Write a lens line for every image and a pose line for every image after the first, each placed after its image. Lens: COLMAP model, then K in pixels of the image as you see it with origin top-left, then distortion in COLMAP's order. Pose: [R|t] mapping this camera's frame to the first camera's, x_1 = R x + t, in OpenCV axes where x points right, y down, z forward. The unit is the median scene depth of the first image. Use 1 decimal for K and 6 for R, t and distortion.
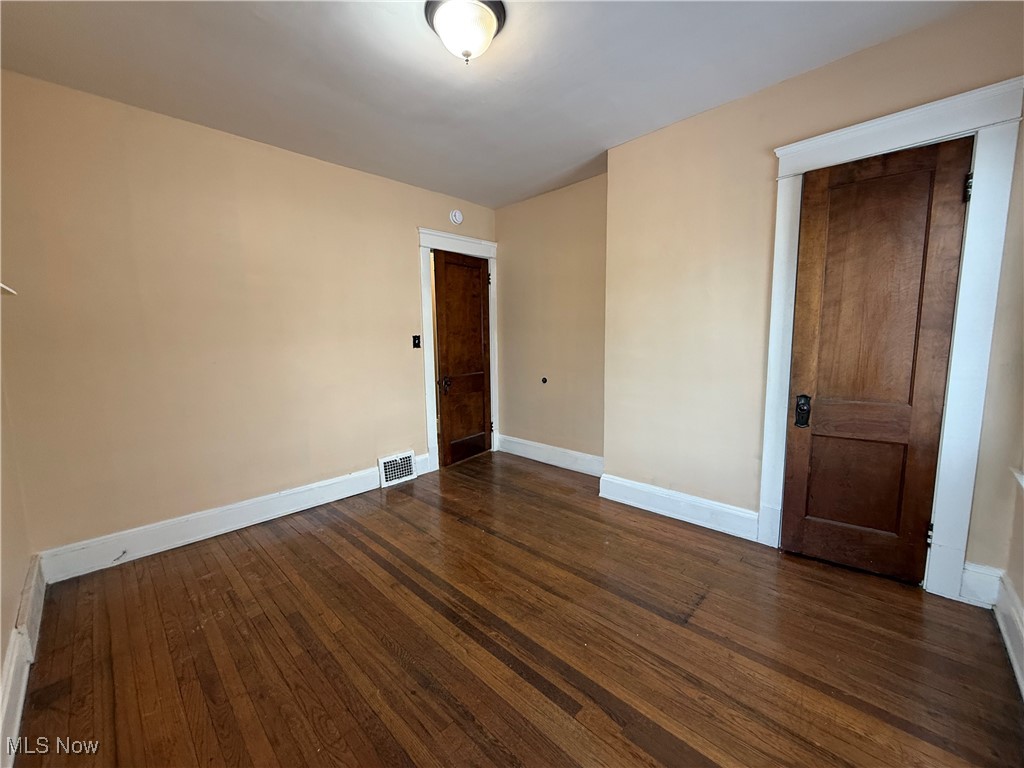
lens RADIAL K [[405.6, 0, 510.7], [0, 405.6, 384.0], [0, 0, 1]] dist [-0.000436, -0.000240]
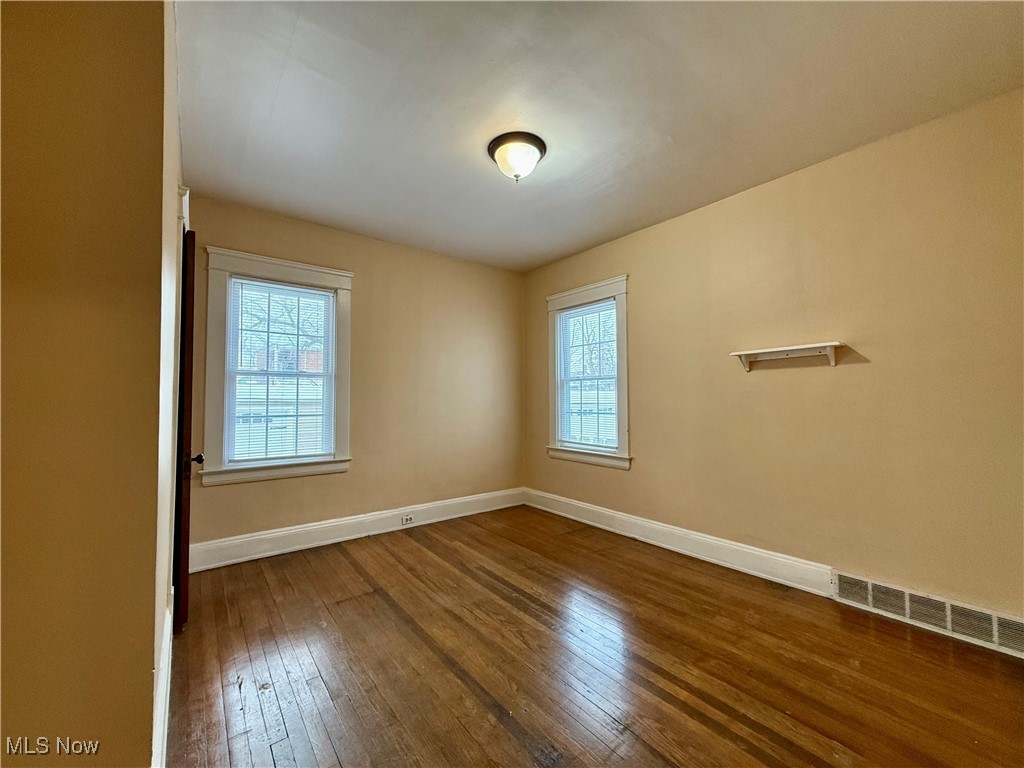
lens RADIAL K [[405.6, 0, 510.7], [0, 405.6, 384.0], [0, 0, 1]] dist [-0.000436, -0.000240]
pose [[-0.990048, 0.029984, 0.137500, -0.223040], [0.041572, 0.995749, 0.082191, -0.200832], [-0.134451, 0.087089, -0.987086, 2.115350]]
